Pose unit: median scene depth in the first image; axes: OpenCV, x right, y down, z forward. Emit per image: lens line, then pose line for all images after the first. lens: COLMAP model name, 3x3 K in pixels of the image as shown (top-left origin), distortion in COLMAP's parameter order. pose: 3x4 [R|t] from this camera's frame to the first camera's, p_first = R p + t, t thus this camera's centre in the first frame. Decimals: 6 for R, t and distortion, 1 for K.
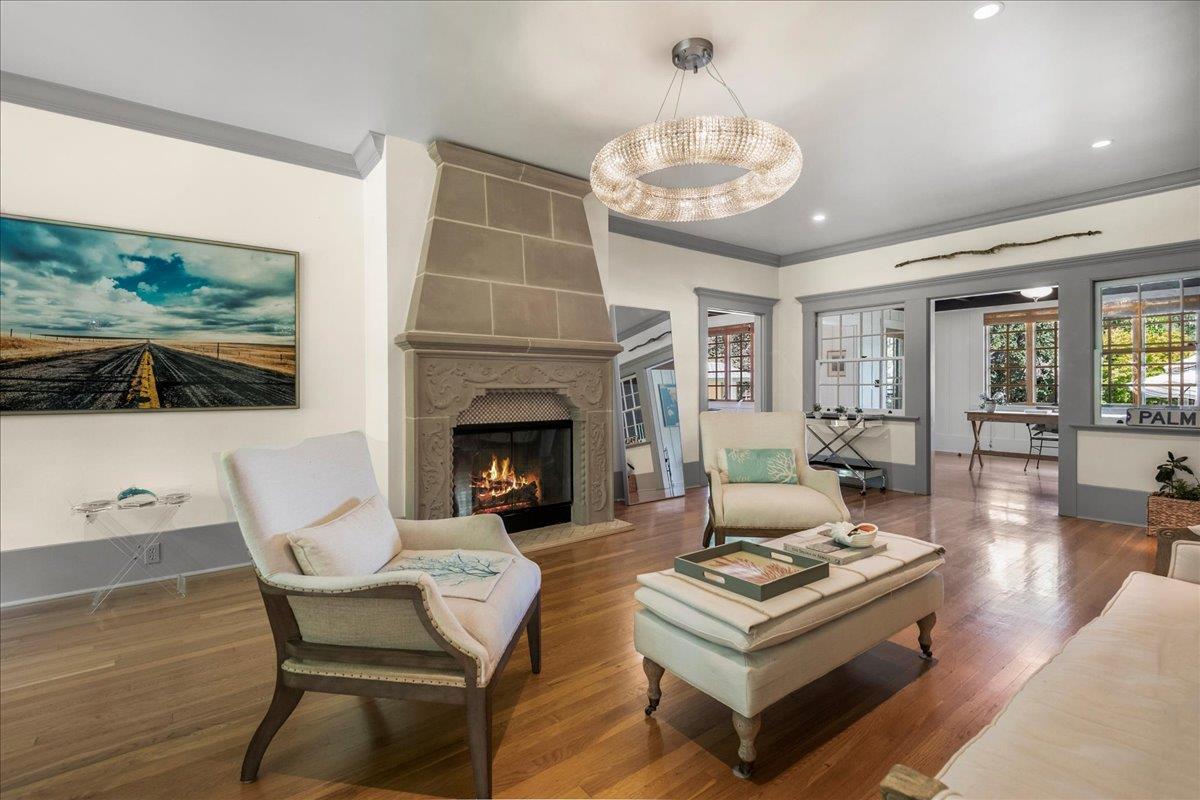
lens RADIAL K [[535.4, 0, 572.8], [0, 535.4, 394.6], [0, 0, 1]] dist [0.000352, -0.000526]
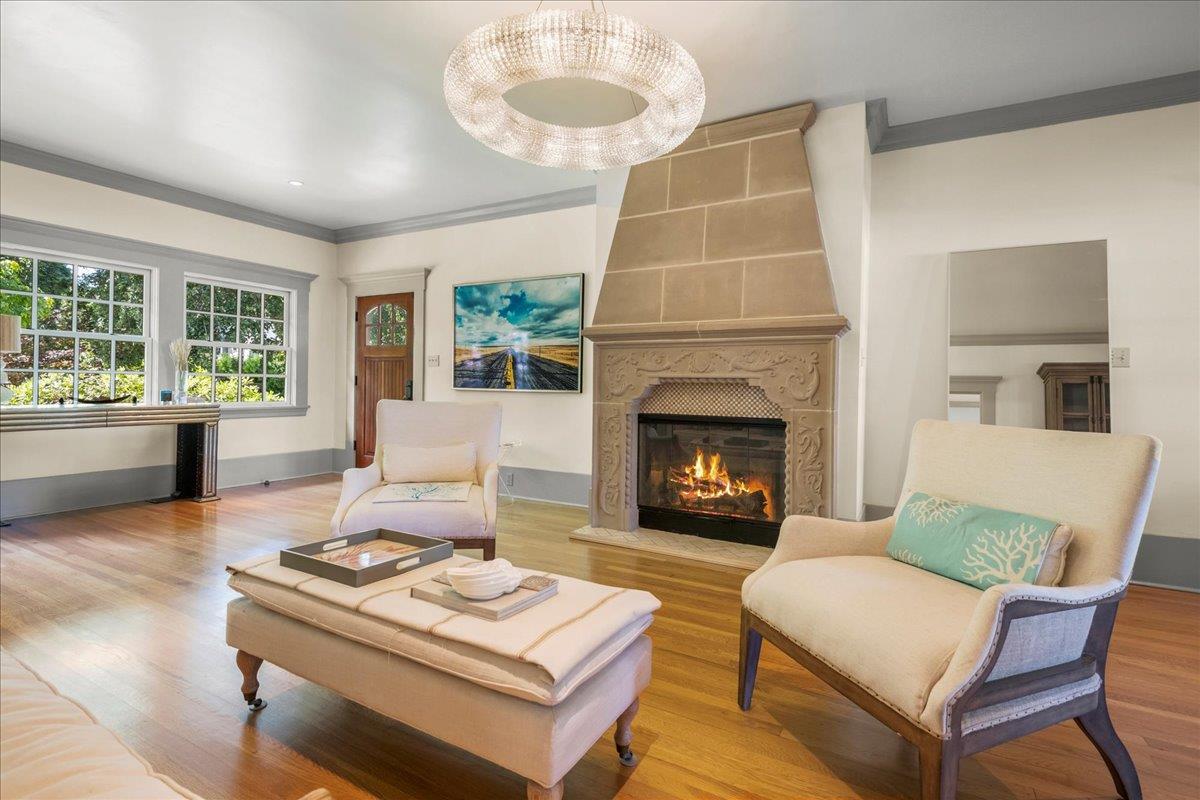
lens RADIAL K [[548.5, 0, 602.7], [0, 548.5, 381.2], [0, 0, 1]] dist [0.040549, -0.031736]
pose [[0.418905, 0.001820, -0.908028, 0.726379], [-0.032833, 0.999374, -0.013144, 0.012443], [0.907436, 0.035320, 0.418702, 0.506111]]
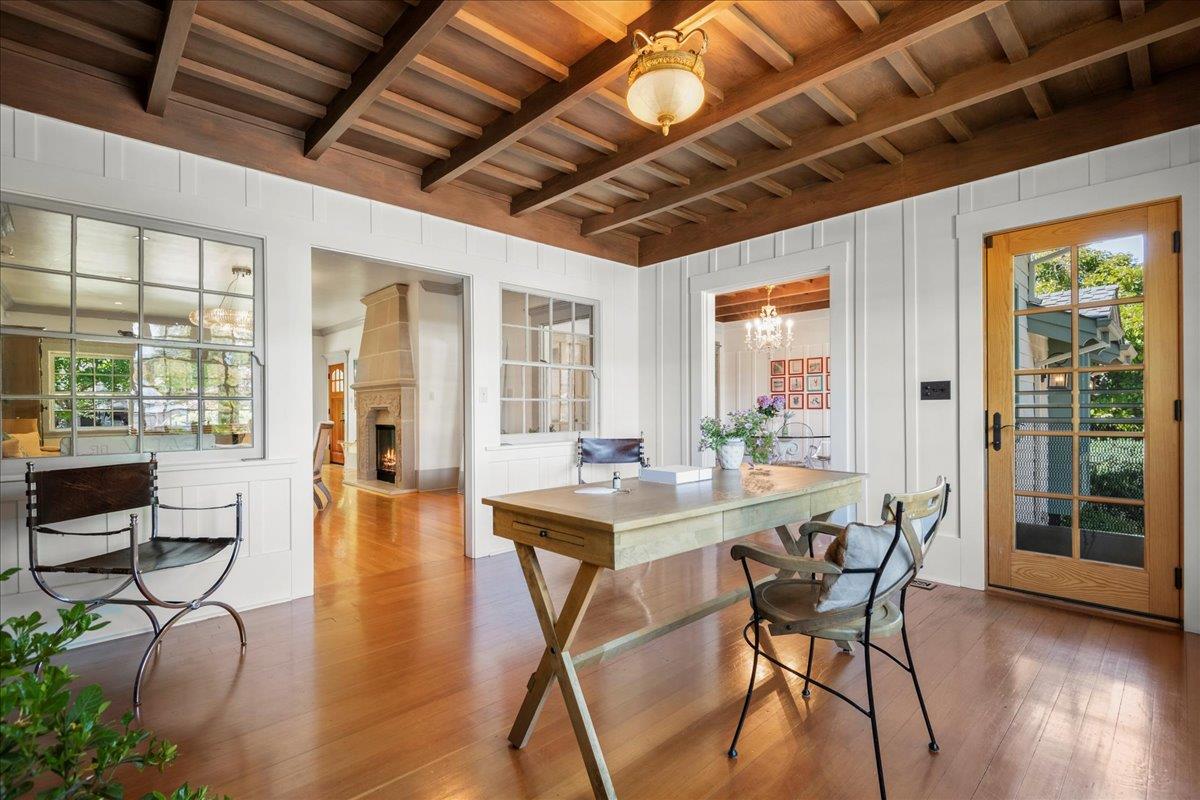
lens RADIAL K [[547.6, 0, 600.0], [0, 547.6, 400.0], [0, 0, 1]] dist [0.002855, 0.000416]
pose [[0.129956, -0.014919, -0.991407, 2.190963], [-0.007833, 0.999840, -0.016073, -0.012799], [0.991489, 0.009854, 0.129819, 1.694405]]
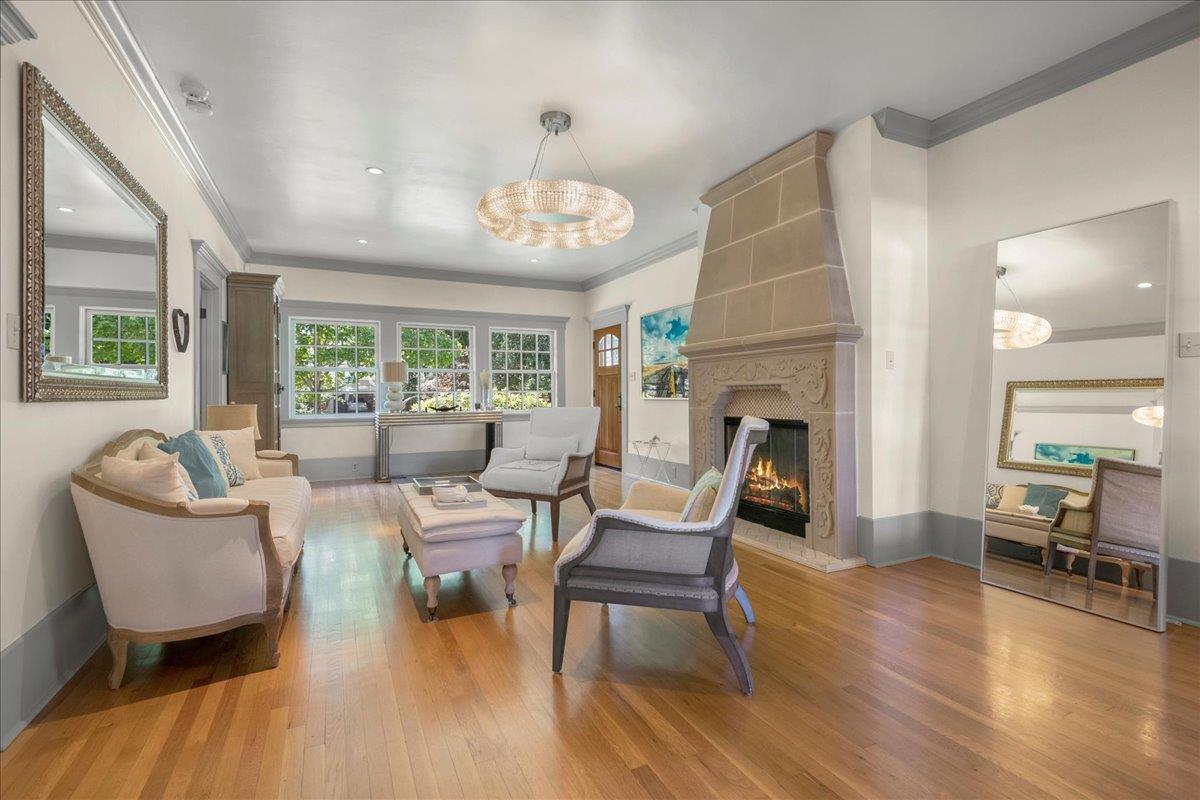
lens RADIAL K [[547.1, 0, 607.3], [0, 547.1, 386.4], [0, 0, 1]] dist [0.001272, -0.000046]
pose [[-0.173215, -0.008325, -0.984849, 1.079774], [-0.007507, 0.999946, -0.007132, 0.000325], [0.984855, 0.006157, -0.173269, 0.991776]]
